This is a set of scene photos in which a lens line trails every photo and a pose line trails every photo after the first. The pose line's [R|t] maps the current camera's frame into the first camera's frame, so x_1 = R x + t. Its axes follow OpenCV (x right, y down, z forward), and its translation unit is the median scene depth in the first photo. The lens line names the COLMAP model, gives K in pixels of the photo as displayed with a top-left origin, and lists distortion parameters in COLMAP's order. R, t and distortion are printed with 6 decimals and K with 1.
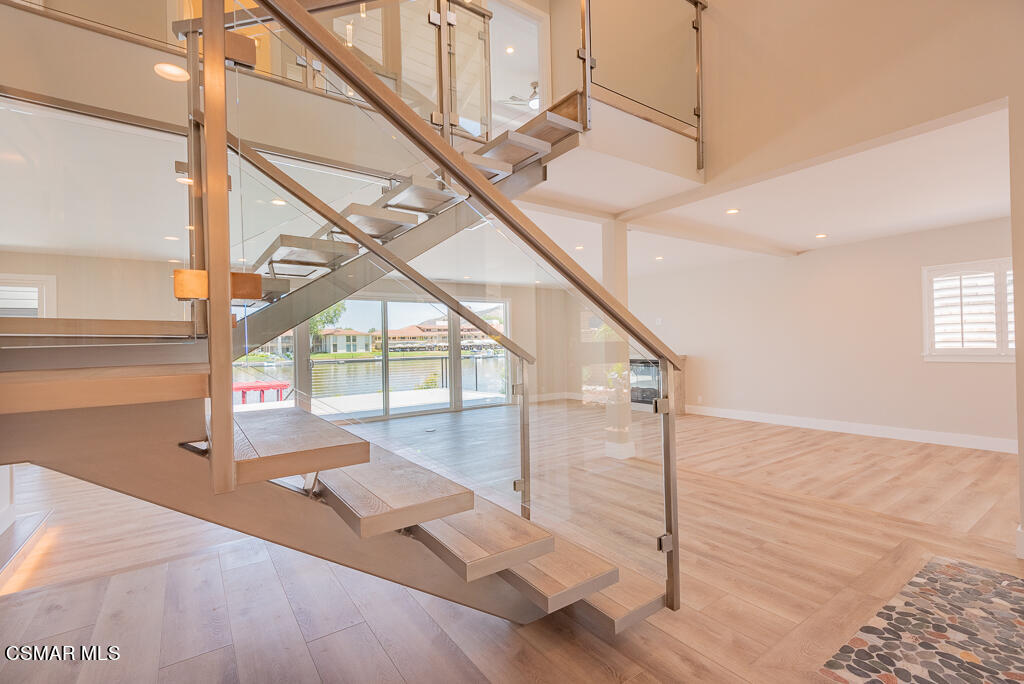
lens RADIAL K [[466.5, 0, 520.2], [0, 466.5, 340.0], [0, 0, 1]] dist [0.019823, -0.010986]
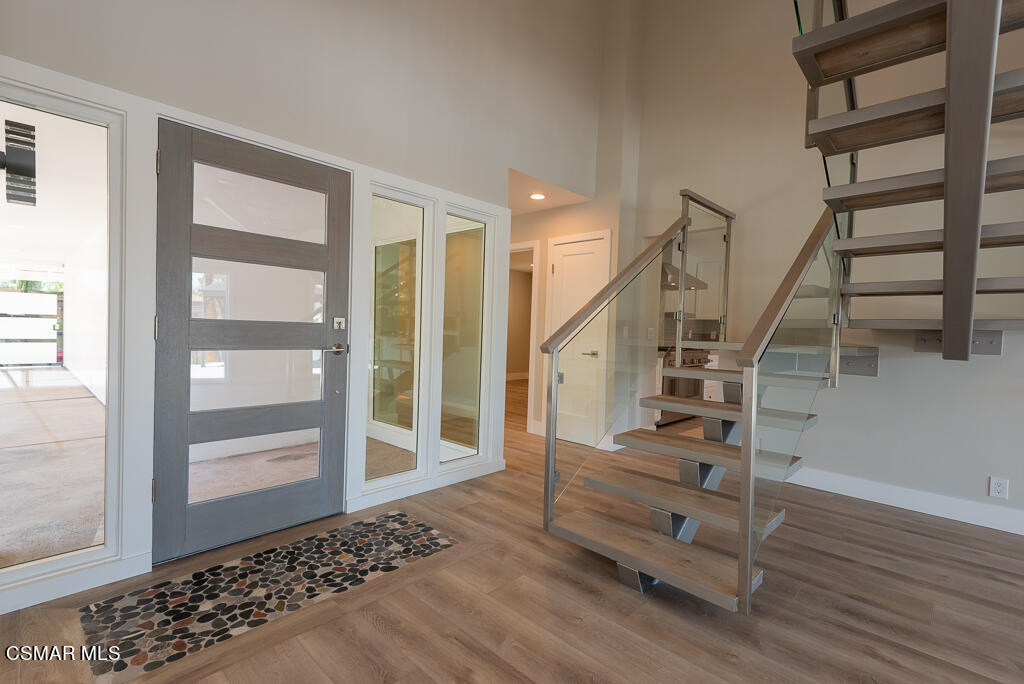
lens RADIAL K [[466.5, 0, 512.9], [0, 466.5, 339.5], [0, 0, 1]] dist [0.019823, -0.010986]
pose [[-0.984348, -0.005702, -0.176141, 0.621585], [-0.008423, 0.999856, 0.014707, 0.004859], [0.176032, 0.015961, -0.984255, 2.145577]]
